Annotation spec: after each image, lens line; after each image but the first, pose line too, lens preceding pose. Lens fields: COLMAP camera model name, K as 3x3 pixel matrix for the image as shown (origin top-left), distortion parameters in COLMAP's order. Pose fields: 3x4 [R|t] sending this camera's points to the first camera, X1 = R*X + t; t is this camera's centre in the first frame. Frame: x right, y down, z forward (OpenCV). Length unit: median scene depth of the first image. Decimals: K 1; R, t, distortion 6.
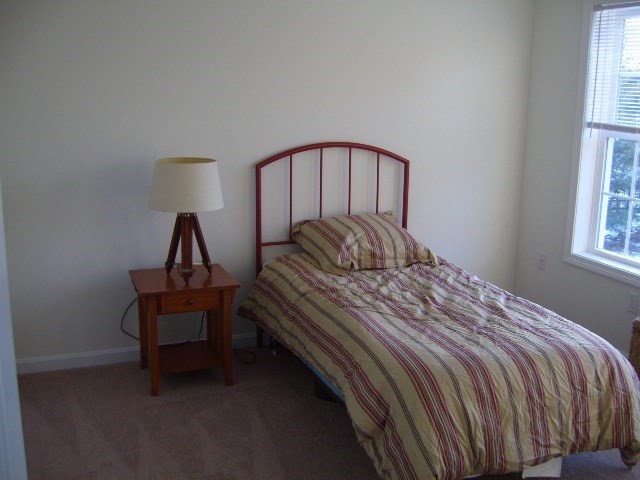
lens RADIAL K [[702.5, 0, 320.0], [0, 702.5, 240.0], [0, 0, 1]] dist [-0.113040, -0.017531]
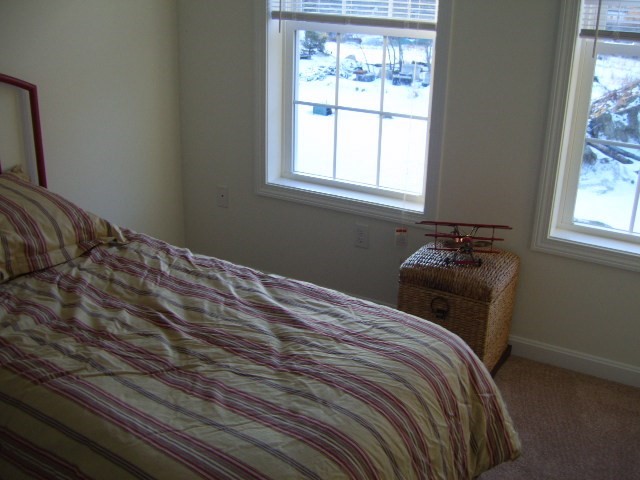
lens RADIAL K [[702.5, 0, 320.0], [0, 702.5, 240.0], [0, 0, 1]] dist [-0.113040, -0.017531]
pose [[0.798464, -0.208948, 0.564621, -0.067729], [0.121582, 0.974482, 0.188688, -0.081072], [-0.589639, -0.082012, 0.803493, 0.425906]]
